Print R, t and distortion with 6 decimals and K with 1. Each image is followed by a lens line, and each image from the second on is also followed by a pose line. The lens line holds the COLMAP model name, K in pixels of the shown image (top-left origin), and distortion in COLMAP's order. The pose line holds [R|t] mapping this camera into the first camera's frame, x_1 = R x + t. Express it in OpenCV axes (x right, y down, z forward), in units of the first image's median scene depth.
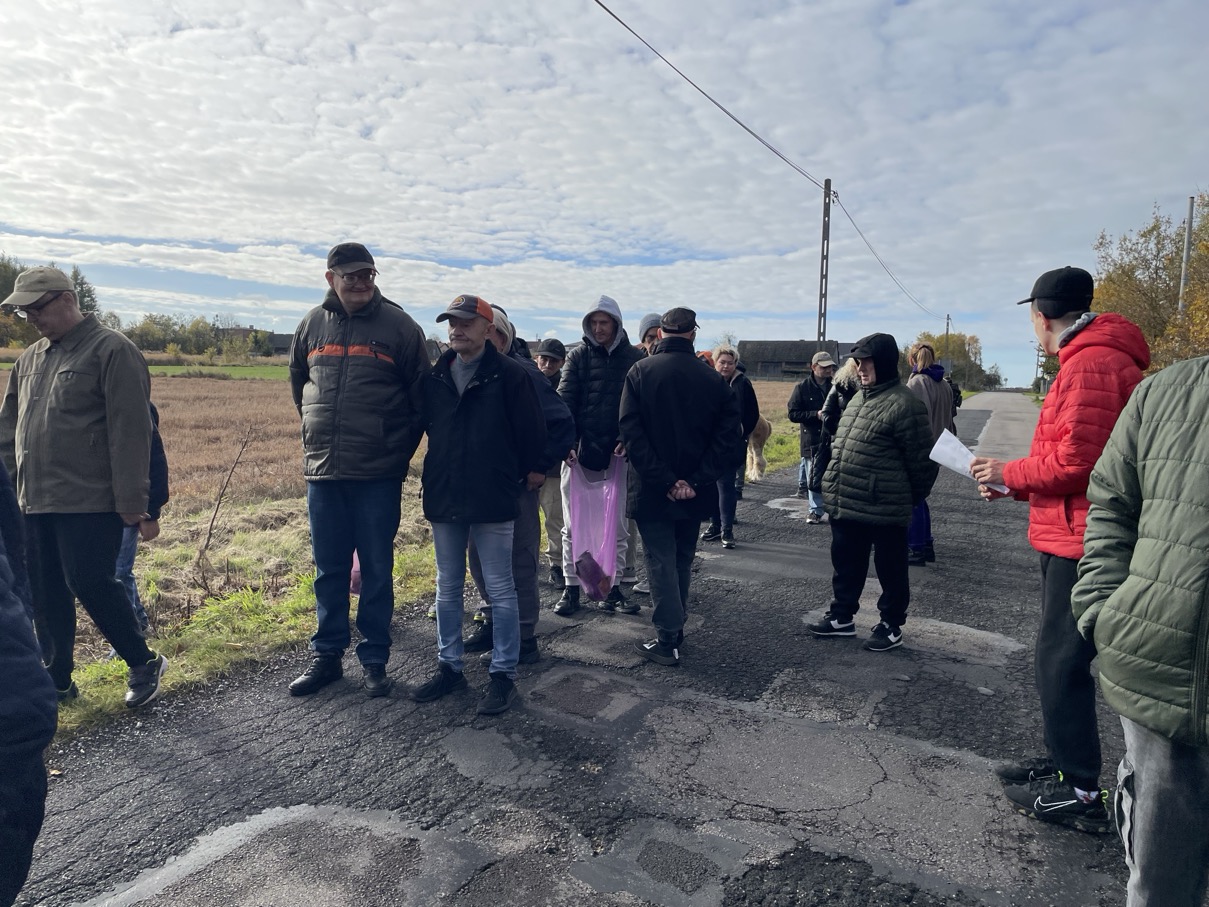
lens RADIAL K [[902.4, 0, 601.4], [0, 902.4, 414.1], [0, 0, 1]] dist [0.076781, -0.108050]
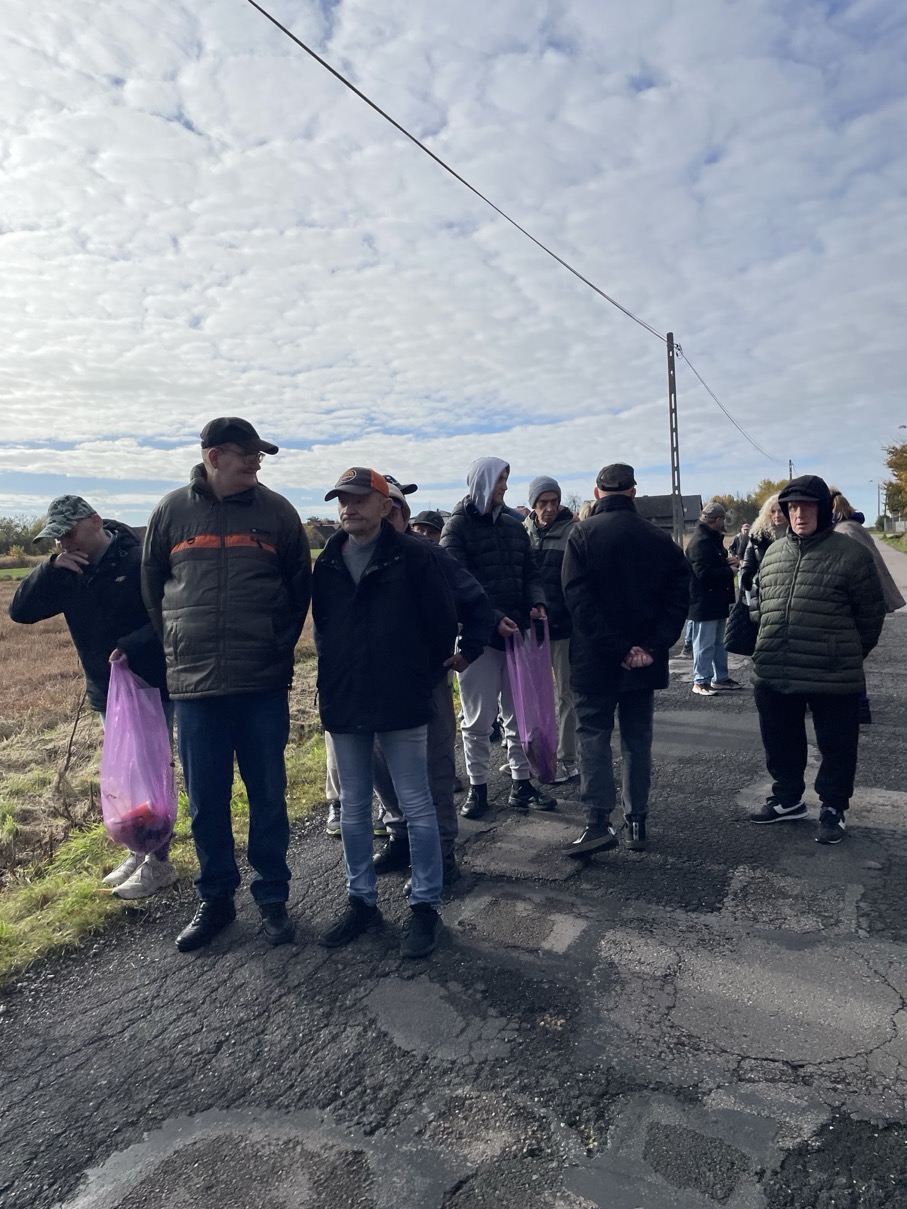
lens RADIAL K [[891.2, 0, 470.7], [0, 891.2, 574.3], [0, 0, 1]] dist [0.069613, -0.089740]
pose [[0.996839, -0.075314, 0.025287, -0.042578], [0.075544, 0.997109, -0.008232, -0.009874], [-0.024593, 0.010116, 0.999646, 0.098567]]
